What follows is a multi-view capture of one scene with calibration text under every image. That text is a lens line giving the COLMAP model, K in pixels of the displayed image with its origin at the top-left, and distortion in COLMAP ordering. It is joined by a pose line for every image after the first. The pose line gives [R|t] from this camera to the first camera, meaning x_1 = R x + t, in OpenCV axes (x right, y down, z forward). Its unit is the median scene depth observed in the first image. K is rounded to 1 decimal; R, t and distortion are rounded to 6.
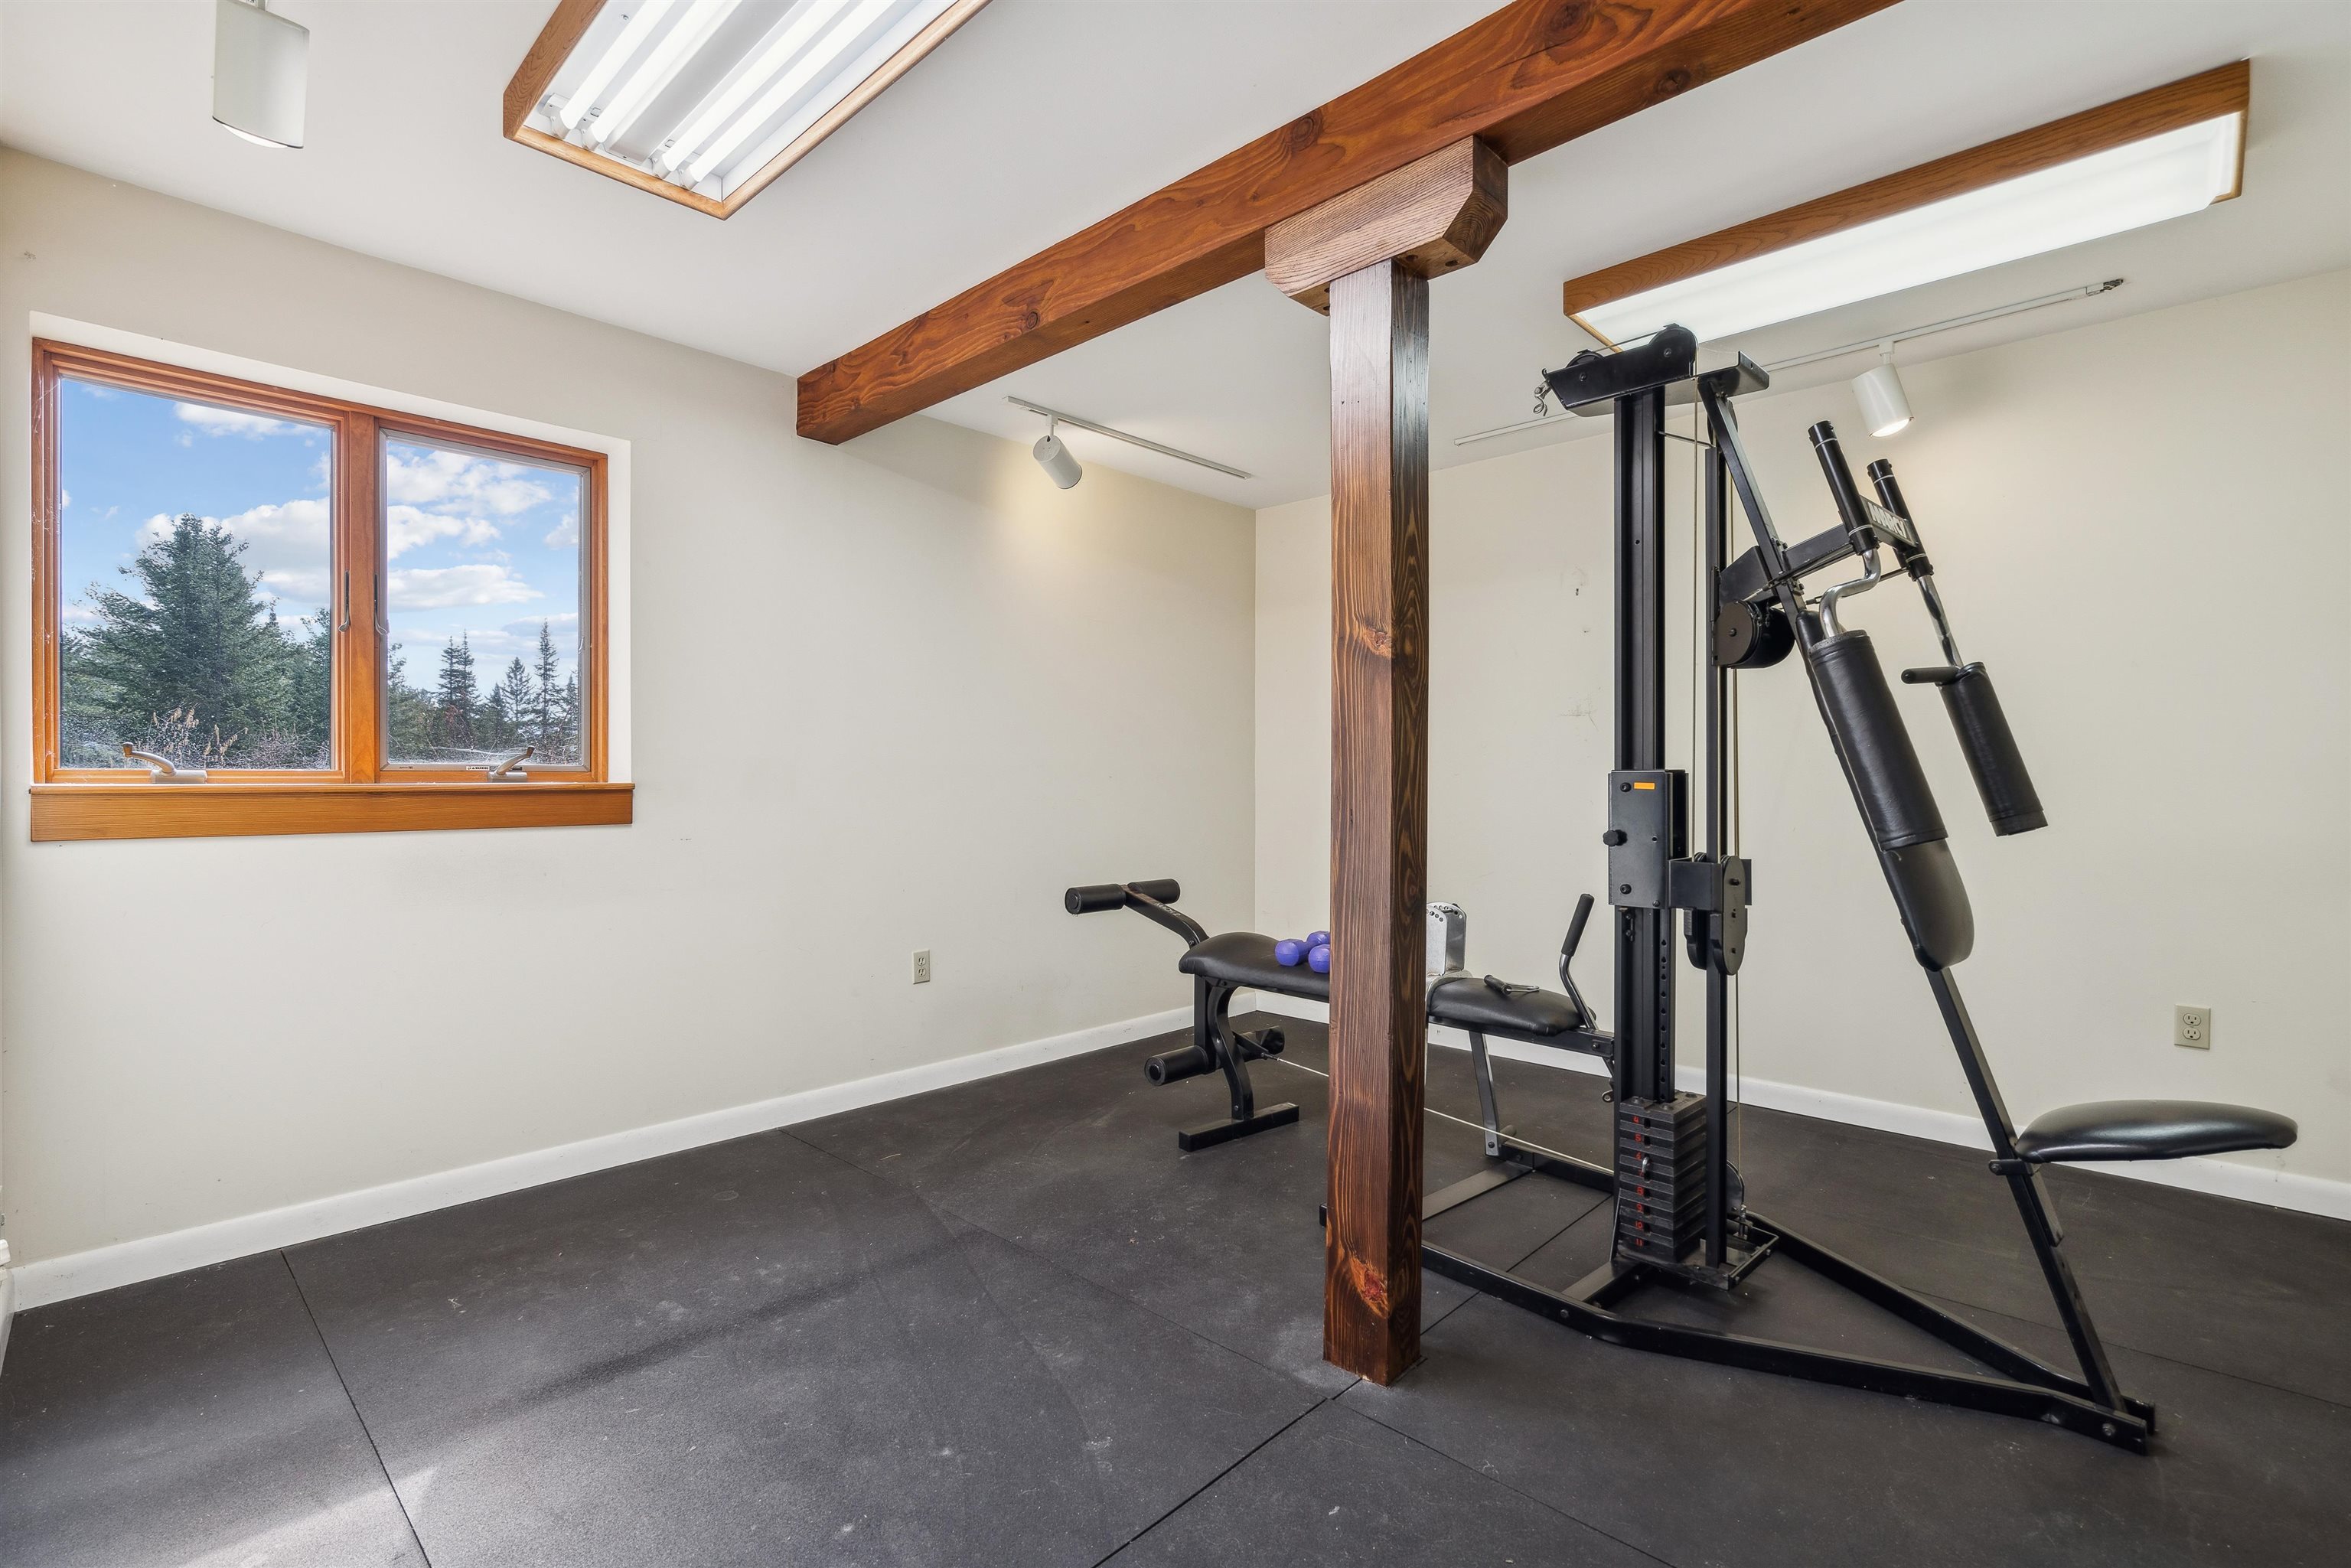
lens RADIAL K [[1069.6, 0, 1176.0], [0, 1069.6, 776.7], [0, 0, 1]] dist [-0.009892, 0.003179]
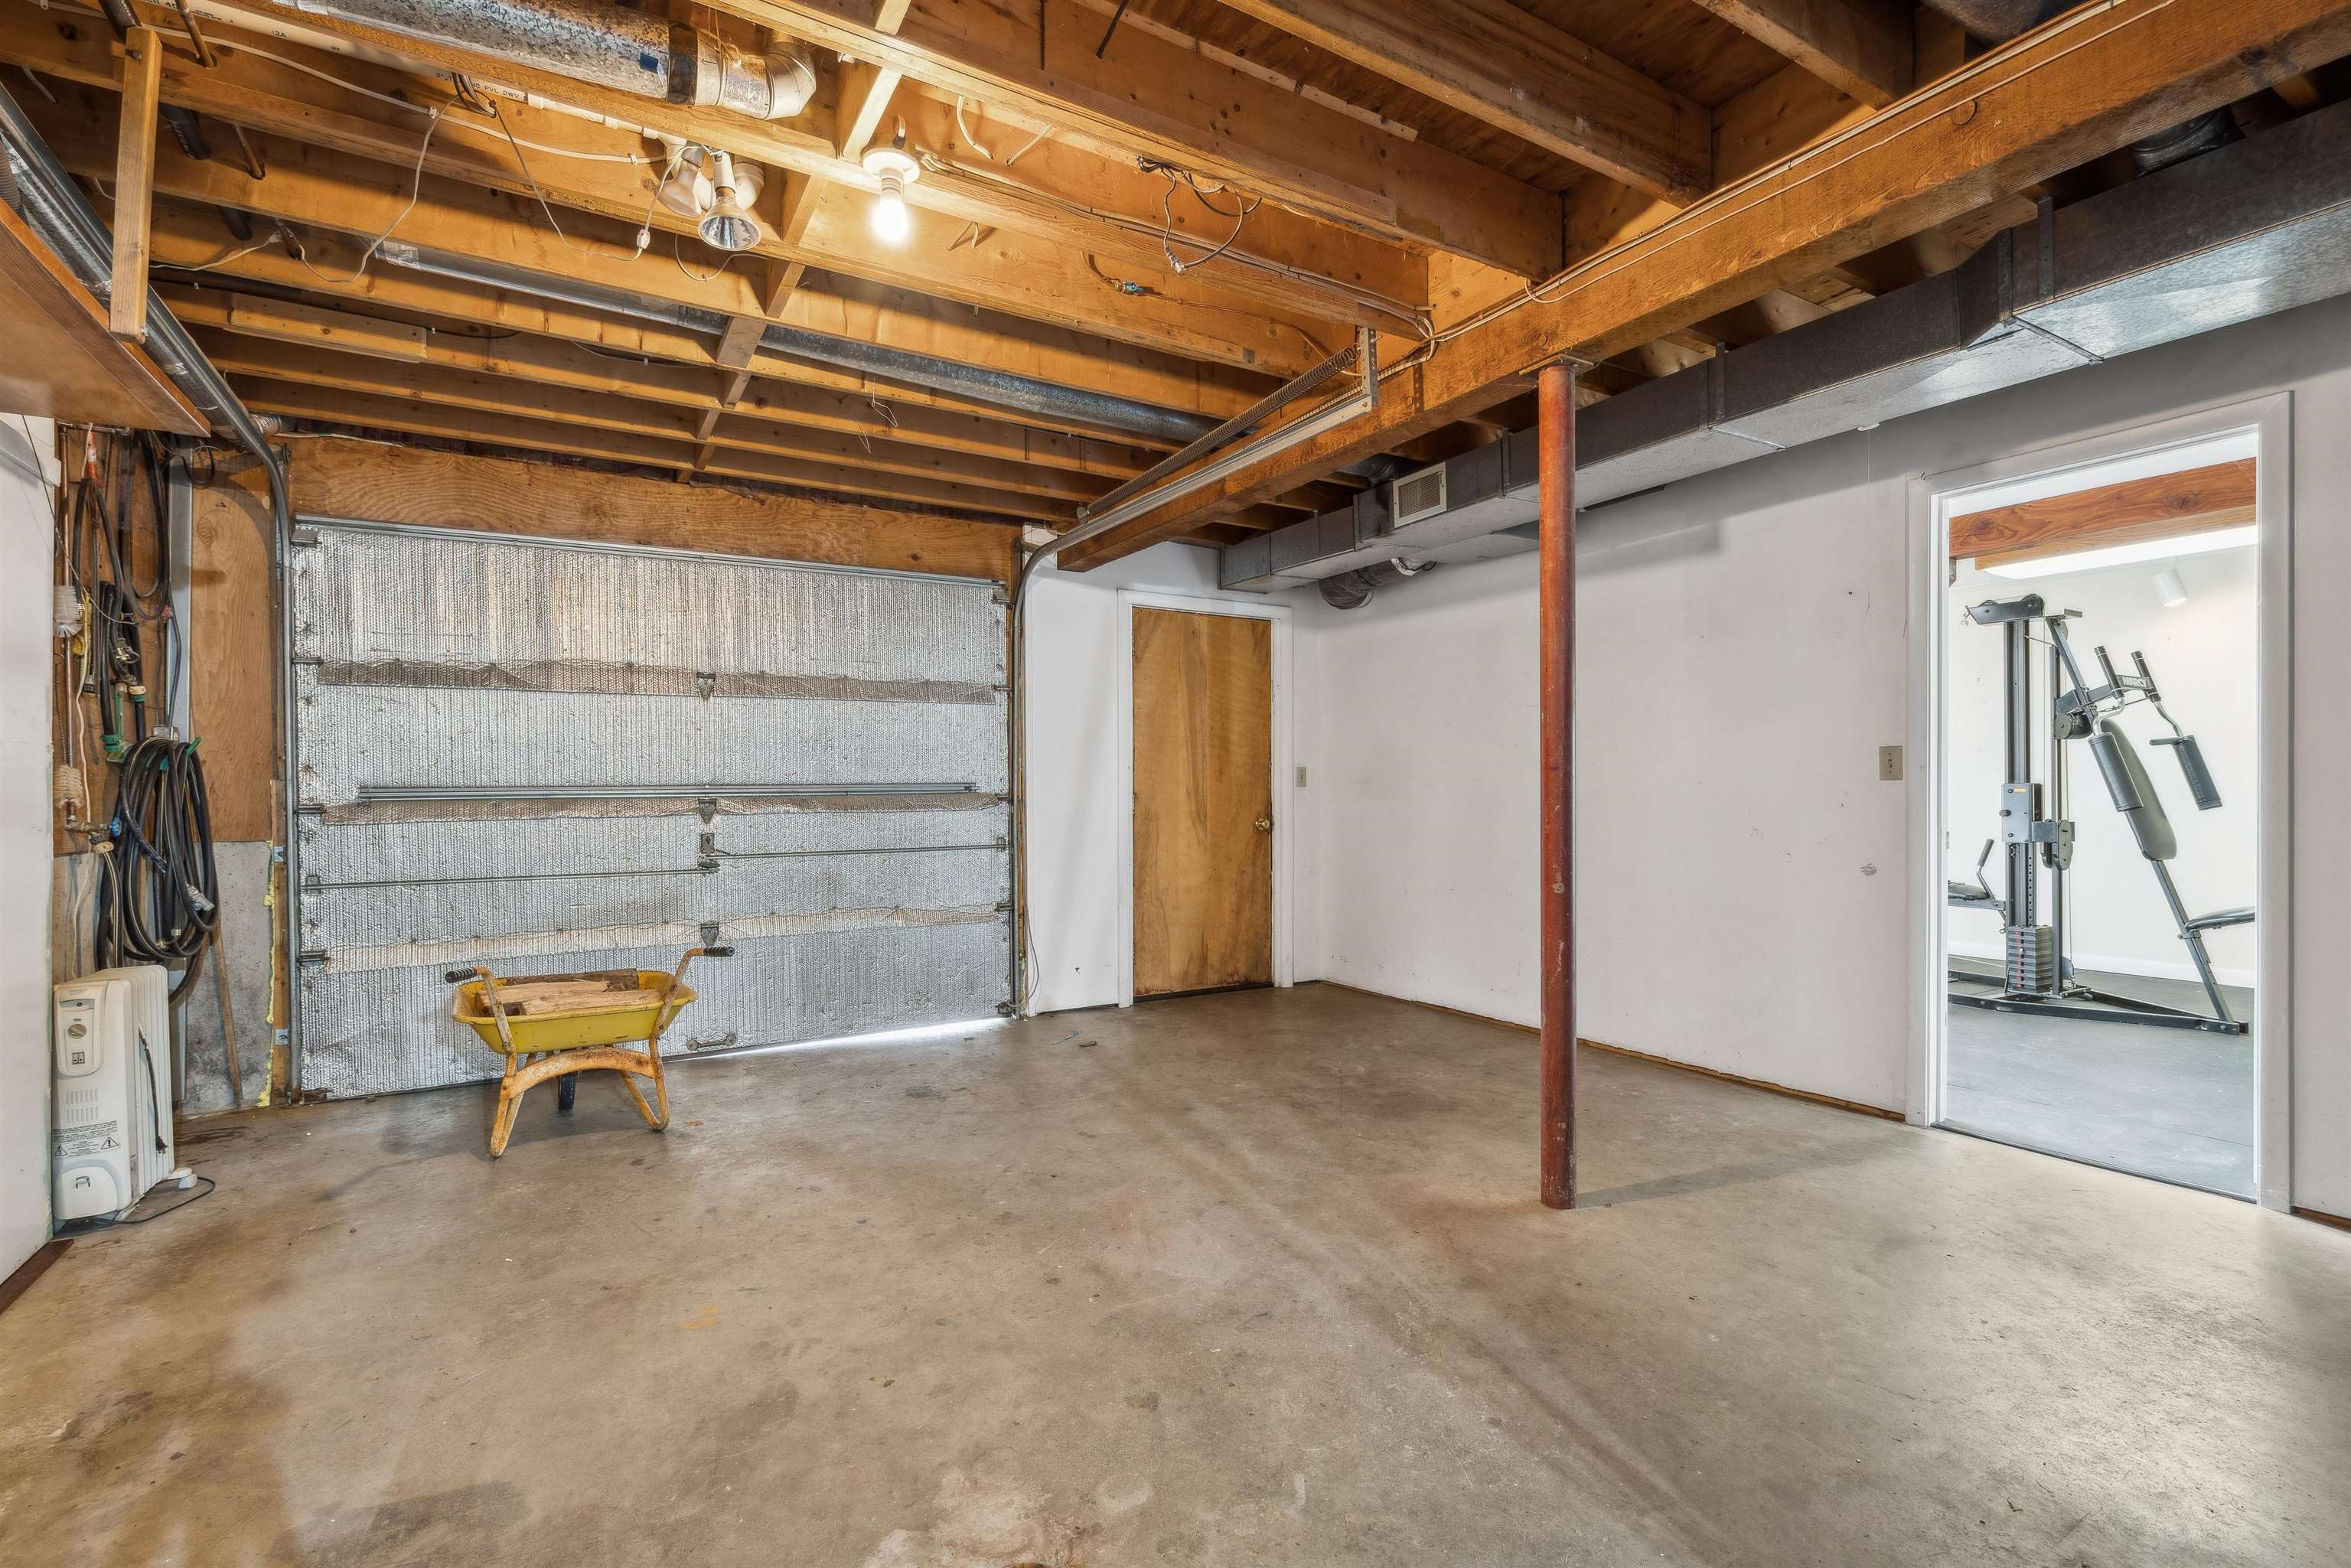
lens RADIAL K [[1069.6, 0, 1179.5], [0, 1069.6, 785.5], [0, 0, 1]] dist [-0.009892, 0.003179]
pose [[0.969158, 0.001036, -0.246439, -0.771296], [-0.004583, 0.999894, -0.013820, 0.039858], [0.246399, 0.014523, 0.969060, -1.711750]]
